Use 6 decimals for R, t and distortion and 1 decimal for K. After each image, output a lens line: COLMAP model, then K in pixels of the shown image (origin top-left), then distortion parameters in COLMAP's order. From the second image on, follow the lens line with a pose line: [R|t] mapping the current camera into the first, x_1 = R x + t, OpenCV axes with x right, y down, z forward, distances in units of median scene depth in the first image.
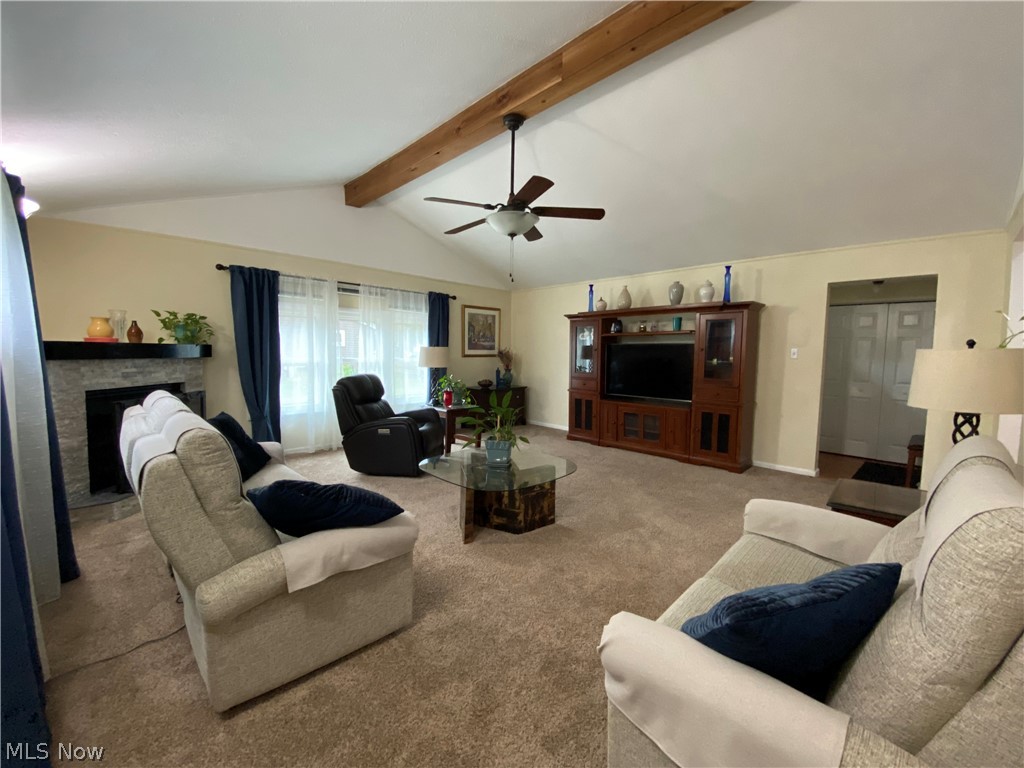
lens RADIAL K [[411.7, 0, 519.7], [0, 411.7, 375.8], [0, 0, 1]] dist [-0.000484, -0.000082]
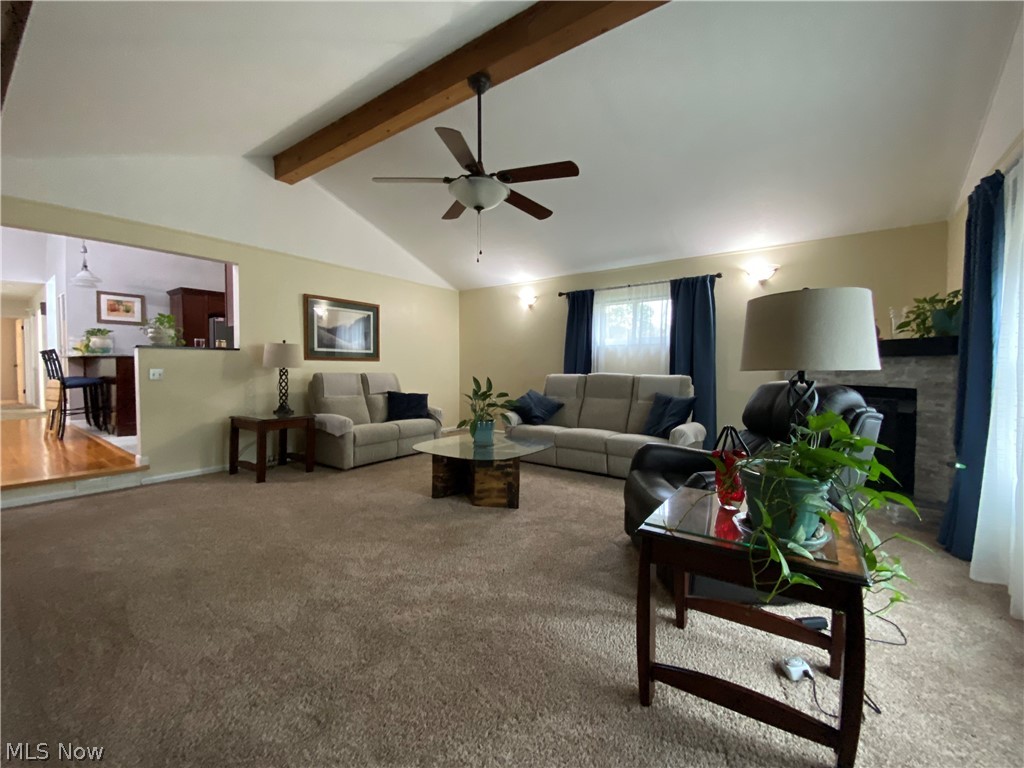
lens RADIAL K [[419.3, 0, 512.0], [0, 419.3, 384.0], [0, 0, 1]] dist [0.000470, -0.000219]
pose [[-0.993820, -0.006215, -0.110828, 0.015139], [-0.017578, 0.994645, 0.101848, -0.047620], [0.109601, 0.103167, -0.988607, 1.353454]]
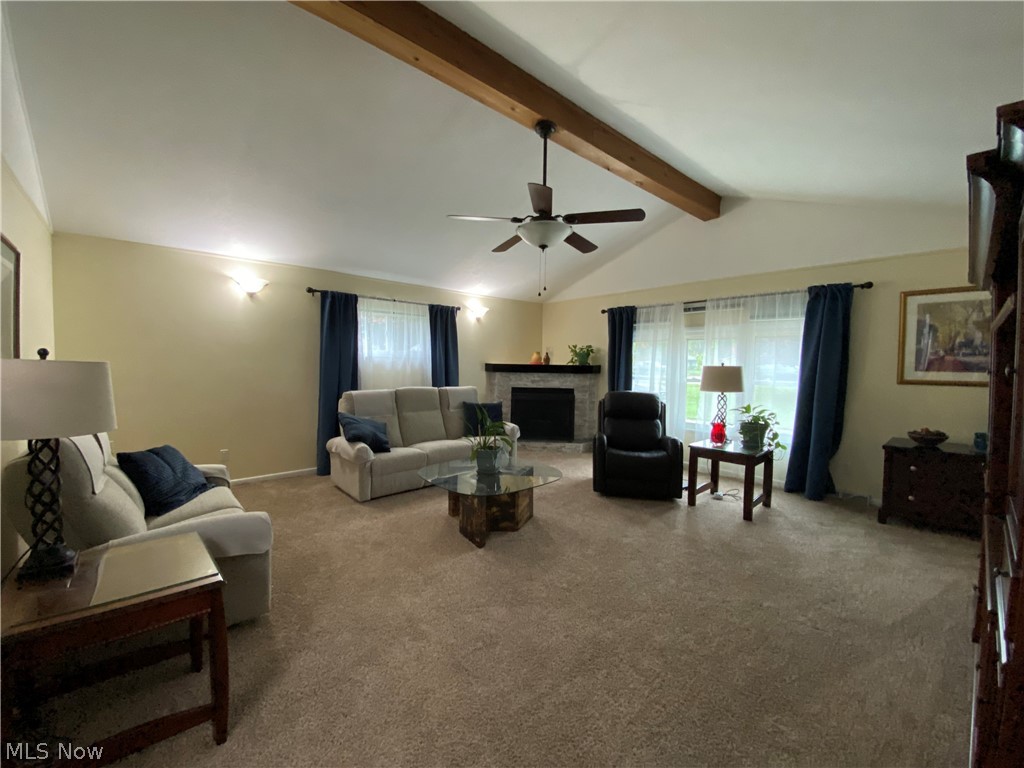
lens RADIAL K [[411.7, 0, 519.7], [0, 411.7, 375.8], [0, 0, 1]] dist [-0.000484, -0.000082]
pose [[-0.081096, 0.016633, -0.996567, 0.649264], [-0.073812, 0.997015, 0.022647, -0.043900], [0.993969, 0.075395, -0.079626, 0.733505]]
